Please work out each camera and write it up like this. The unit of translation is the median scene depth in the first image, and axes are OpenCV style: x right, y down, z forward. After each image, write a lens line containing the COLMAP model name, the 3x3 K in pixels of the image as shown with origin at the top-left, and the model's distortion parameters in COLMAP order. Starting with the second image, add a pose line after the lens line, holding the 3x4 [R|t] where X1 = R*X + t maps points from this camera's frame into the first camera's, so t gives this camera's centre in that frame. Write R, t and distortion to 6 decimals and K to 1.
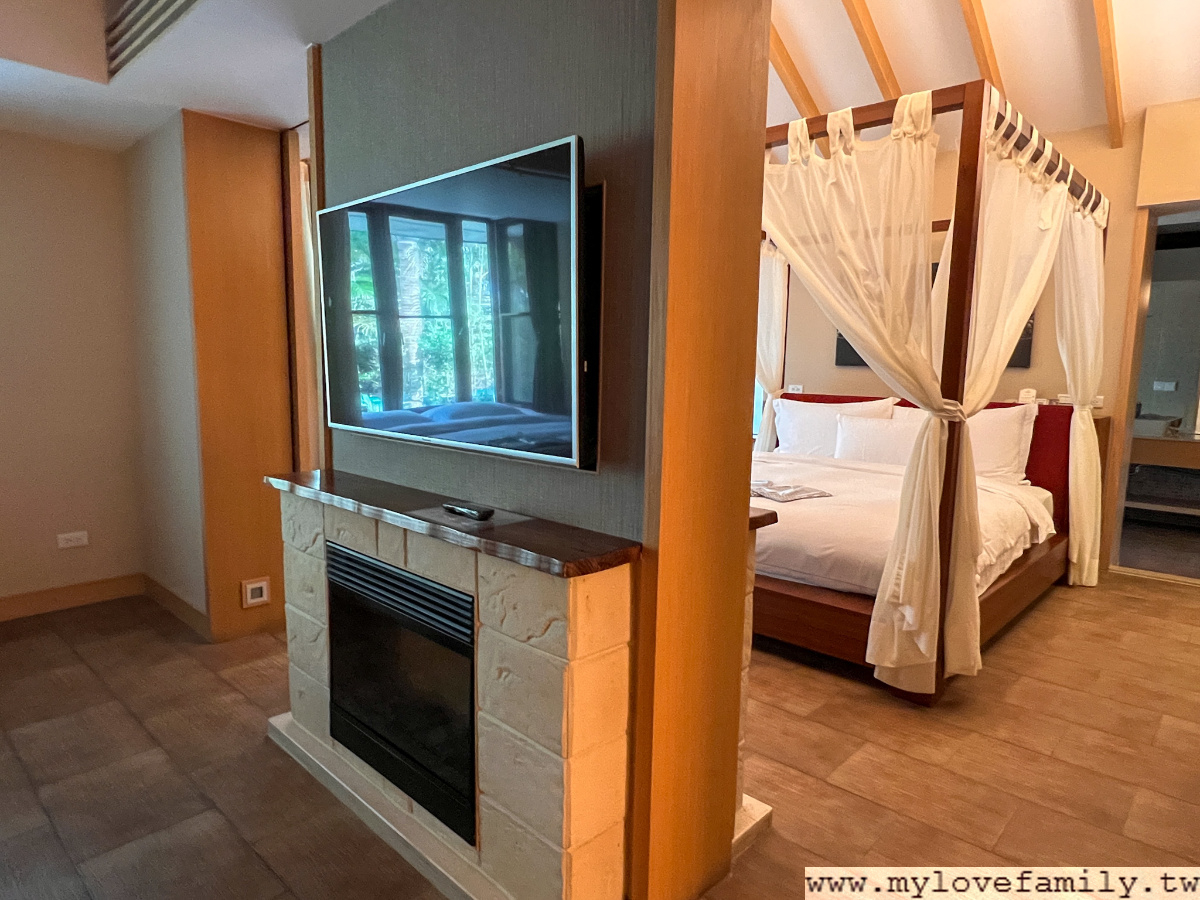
lens RADIAL K [[724.0, 0, 600.0], [0, 724.0, 450.0], [0, 0, 1]] dist [-0.000738, -0.001133]
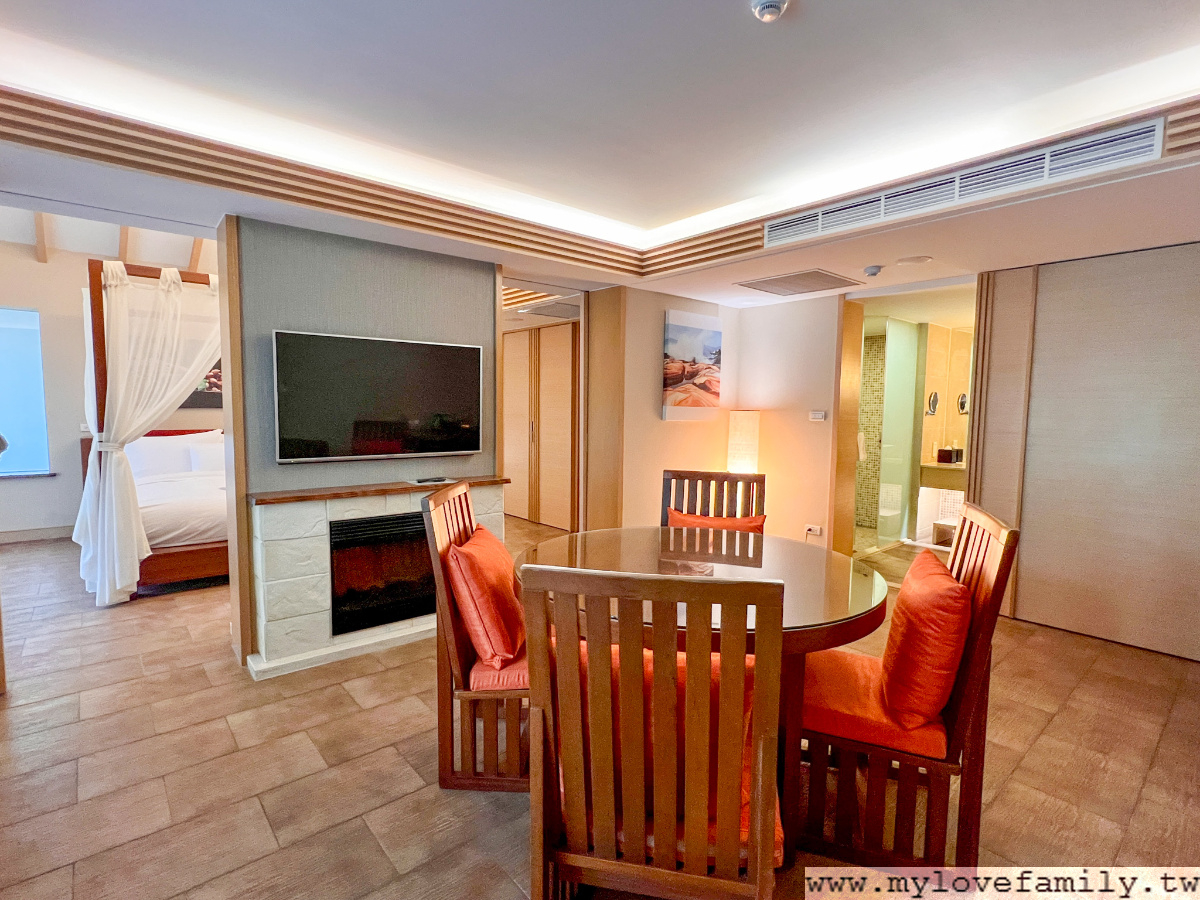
lens RADIAL K [[581.4, 0, 600.0], [0, 581.4, 450.0], [0, 0, 1]] dist [-0.000101, -0.000033]
pose [[0.106057, -0.089055, 0.990364, -0.843312], [0.107878, 0.991133, 0.077572, -0.043461], [-0.988491, 0.098611, 0.114724, 0.084238]]
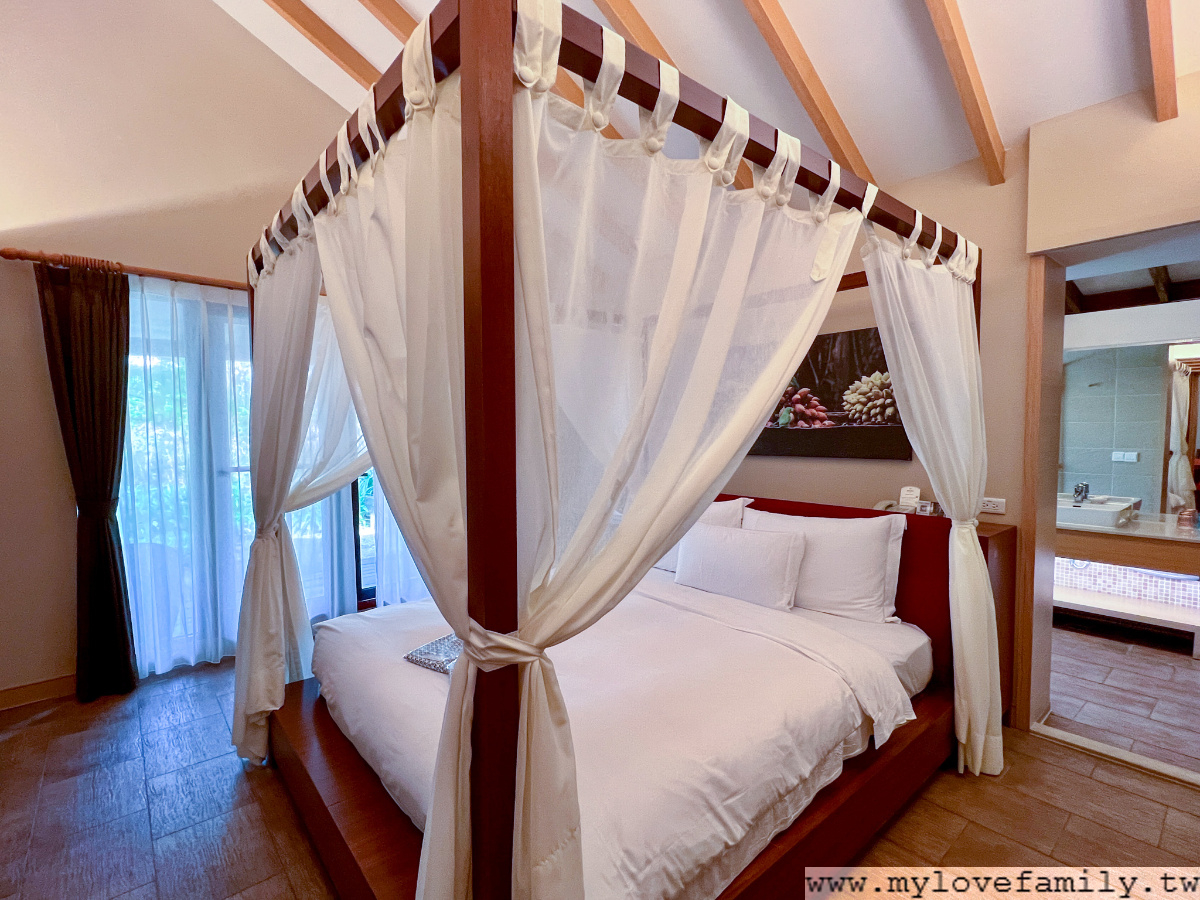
lens RADIAL K [[571.8, 0, 600.0], [0, 571.8, 450.0], [0, 0, 1]] dist [0.000772, -0.000080]
pose [[0.993841, -0.020607, -0.108879, 0.366198], [0.012244, 0.996962, -0.076925, -0.092408], [0.110133, 0.075118, 0.991074, 0.378684]]
